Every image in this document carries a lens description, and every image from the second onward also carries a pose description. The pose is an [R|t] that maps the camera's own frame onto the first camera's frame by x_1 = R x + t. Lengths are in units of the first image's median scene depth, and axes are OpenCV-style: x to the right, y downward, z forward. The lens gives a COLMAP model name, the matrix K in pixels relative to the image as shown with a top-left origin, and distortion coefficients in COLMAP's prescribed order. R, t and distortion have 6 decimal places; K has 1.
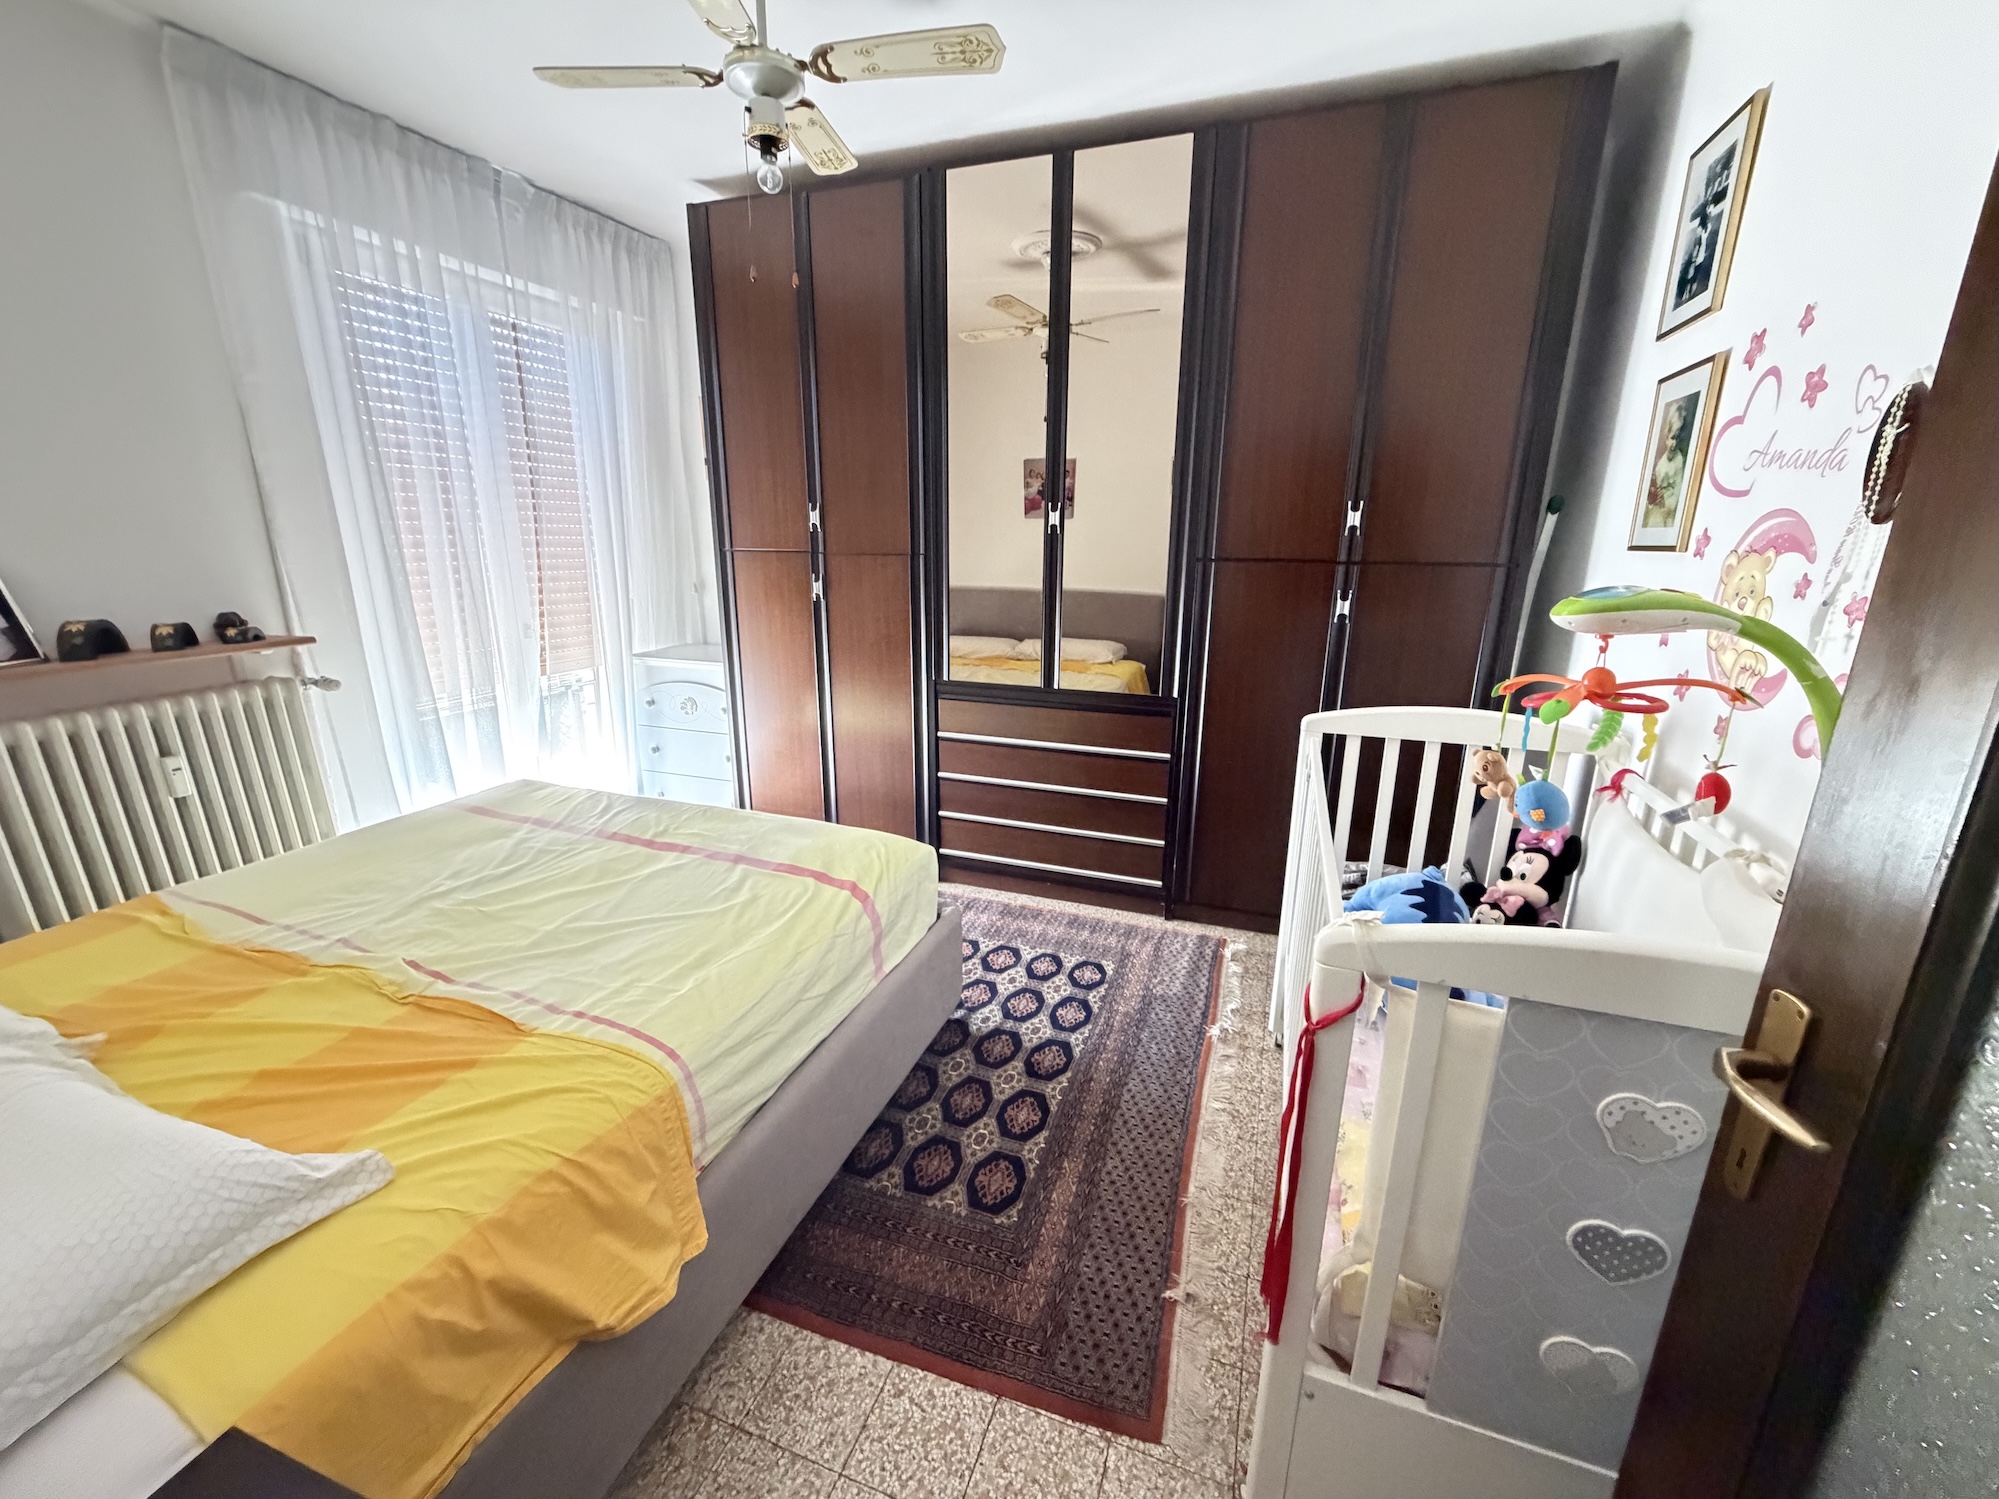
lens RADIAL K [[793.6, 0, 997.3], [0, 793.6, 749.2], [0, 0, 1]] dist [0.000334, 0.000031]
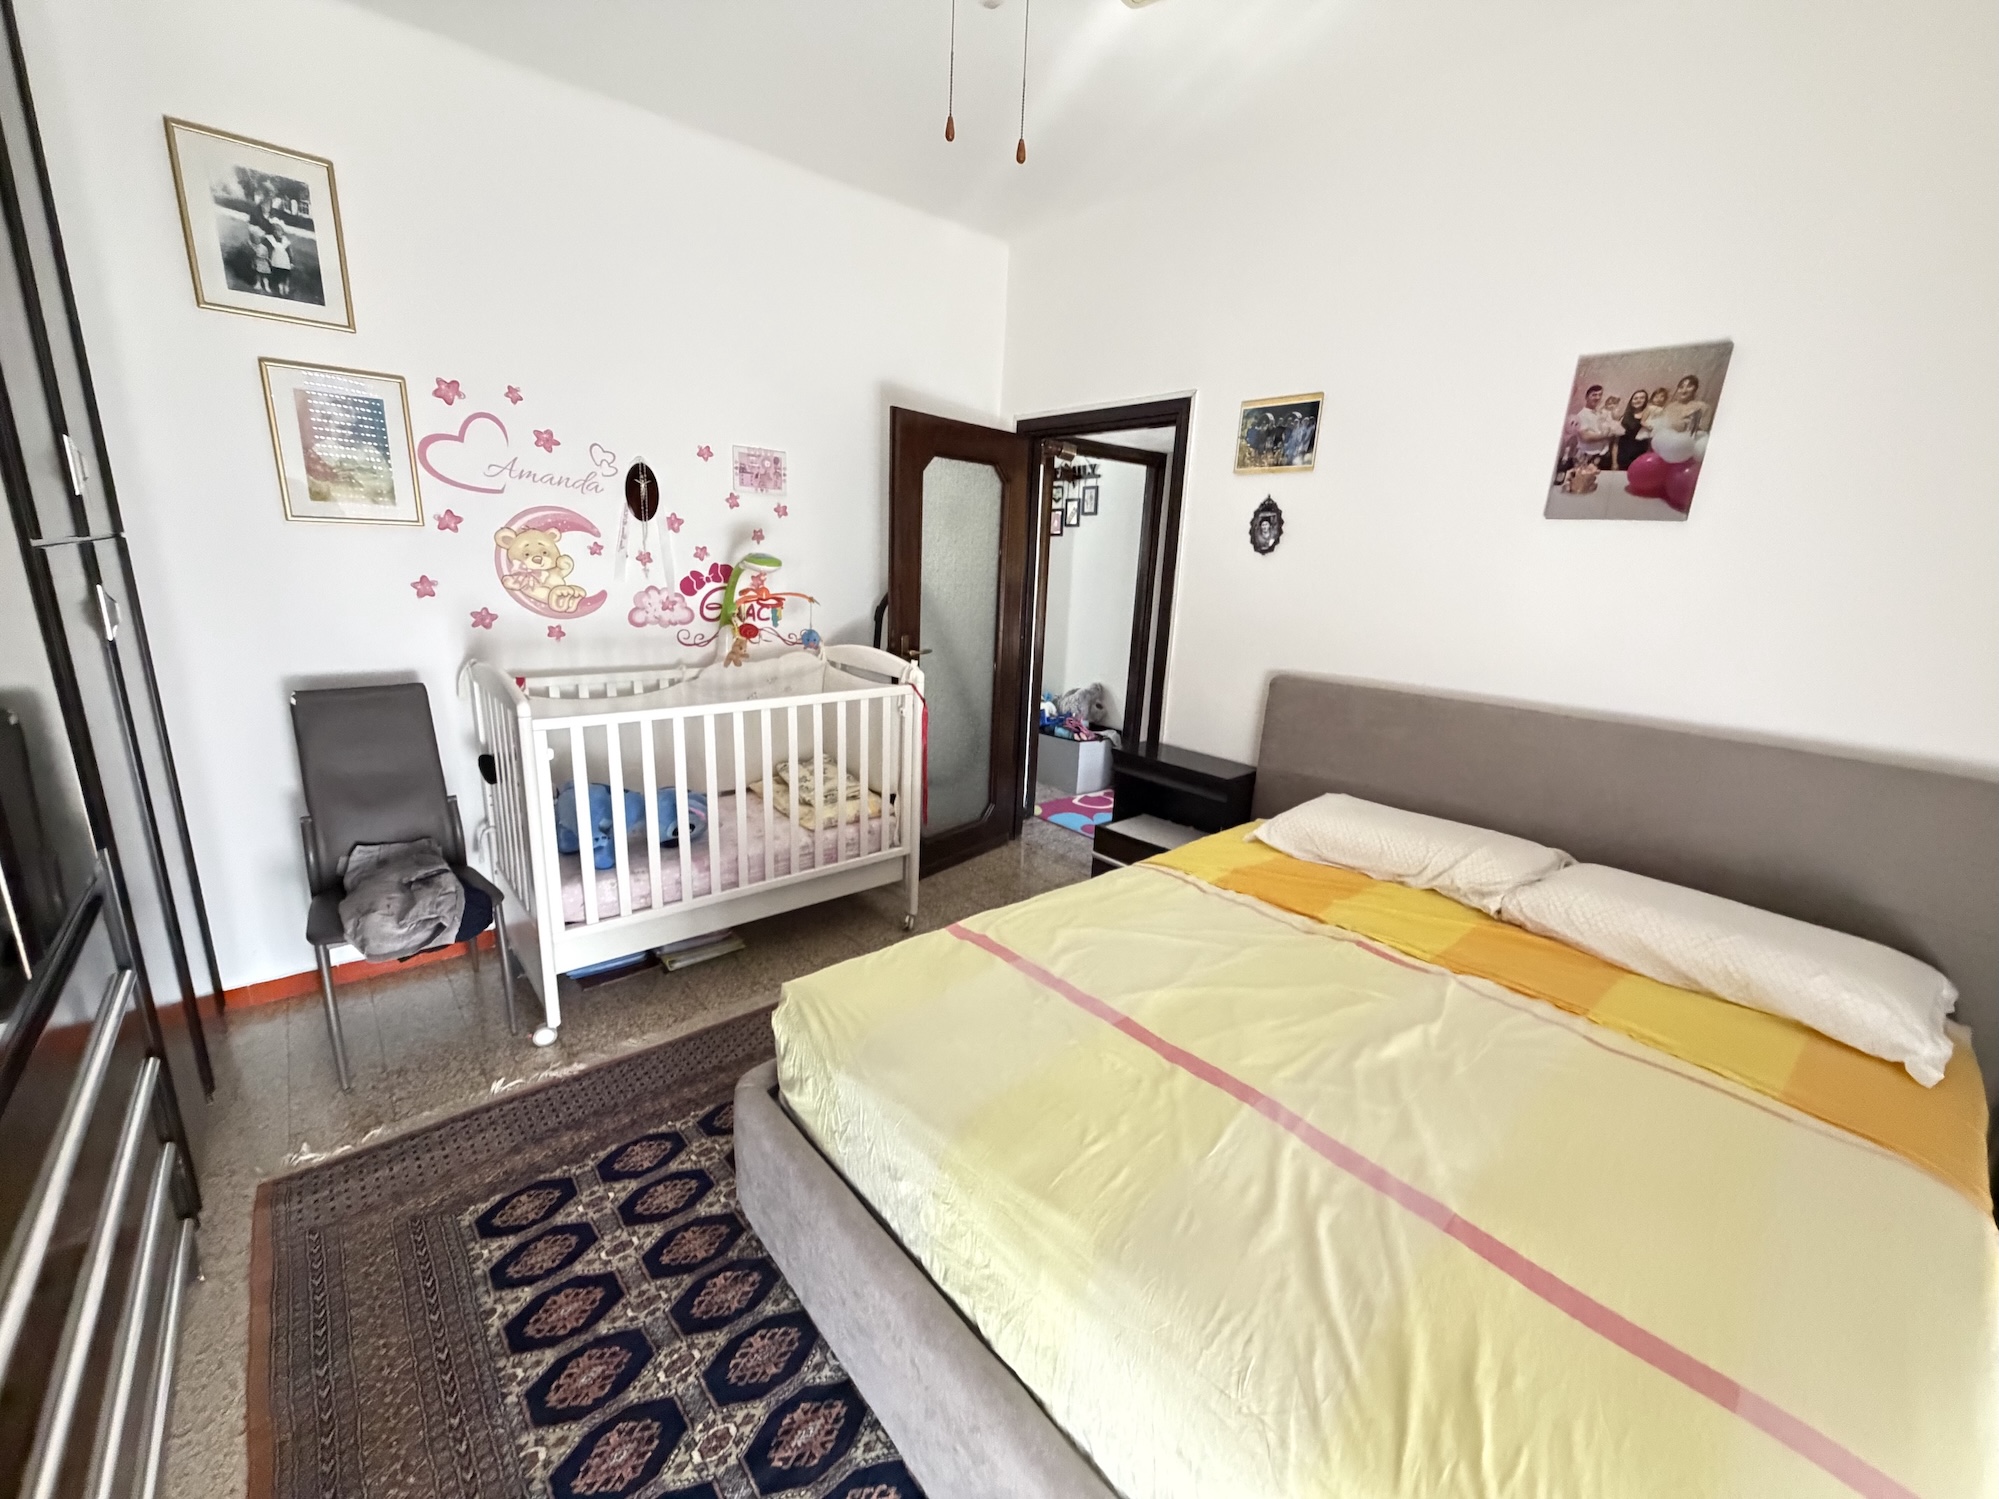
lens RADIAL K [[793.6, 0, 994.3], [0, 793.6, 750.6], [0, 0, 1]] dist [0.000334, 0.000031]
pose [[-0.868070, -0.167549, 0.467314, -0.565863], [0.076930, 0.884555, 0.460048, -0.383515], [-0.490446, 0.435304, -0.754966, 1.438927]]
